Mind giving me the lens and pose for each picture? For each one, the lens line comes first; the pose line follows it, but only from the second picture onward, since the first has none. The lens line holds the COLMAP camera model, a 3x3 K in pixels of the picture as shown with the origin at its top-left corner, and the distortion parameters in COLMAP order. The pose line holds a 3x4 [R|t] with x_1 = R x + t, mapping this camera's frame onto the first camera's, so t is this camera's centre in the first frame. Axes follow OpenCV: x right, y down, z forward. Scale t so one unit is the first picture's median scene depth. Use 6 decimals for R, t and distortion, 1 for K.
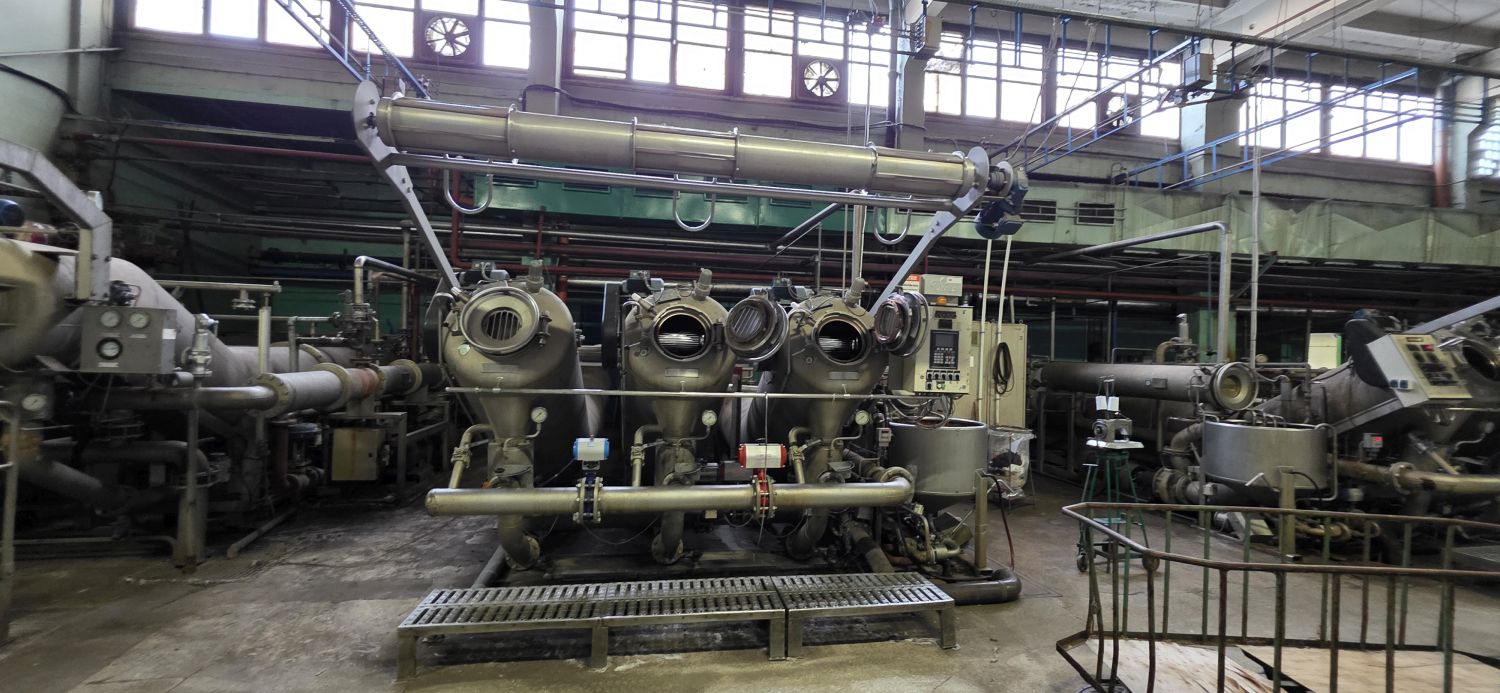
lens RADIAL K [[600.0, 0, 750.0], [0, 600.0, 346.5], [0, 0, 1]] dist [0.000965, 0.000024]
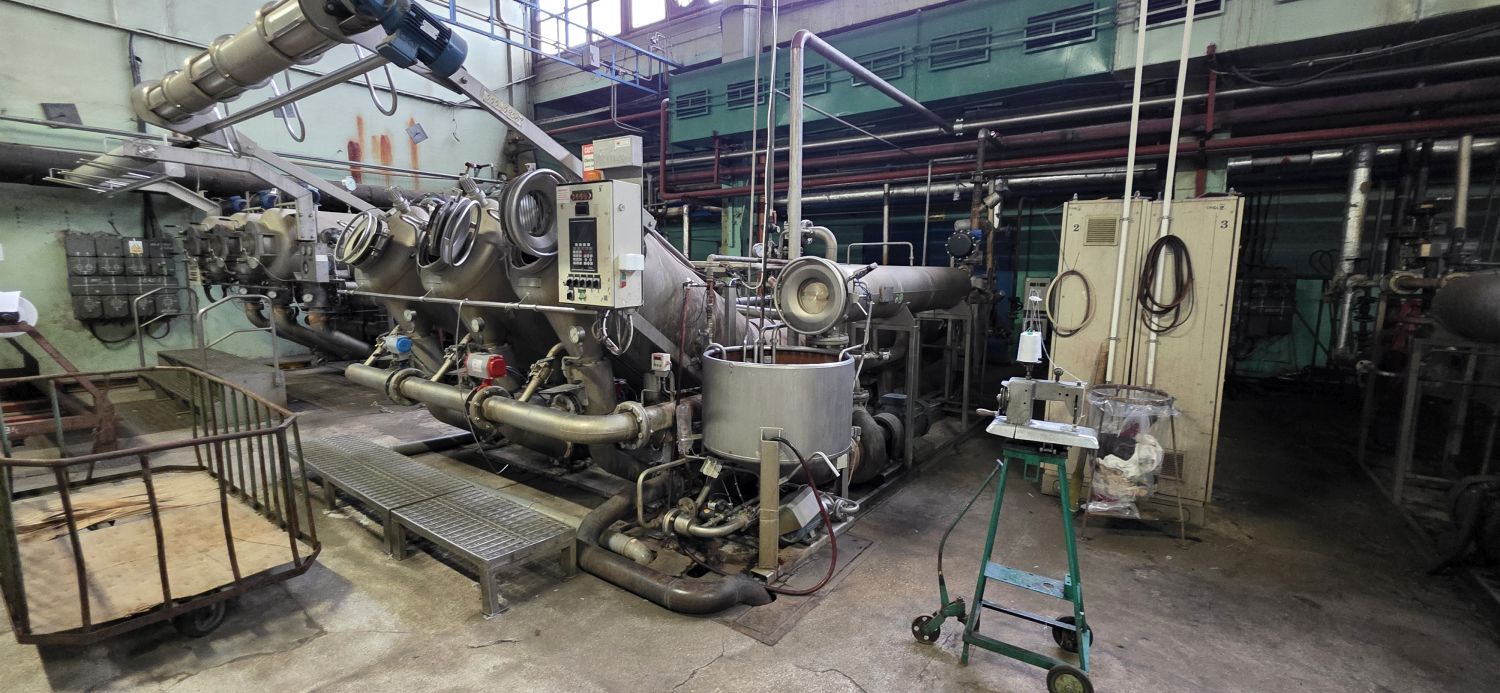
lens RADIAL K [[592.0, 0, 750.0], [0, 592.0, 346.5], [0, 0, 1]] dist [-0.001646, -0.000078]
pose [[0.696348, 0.074254, -0.713853, 0.981196], [0.010460, 0.993478, 0.113545, 0.047634], [0.717628, -0.086534, 0.691030, 0.638251]]
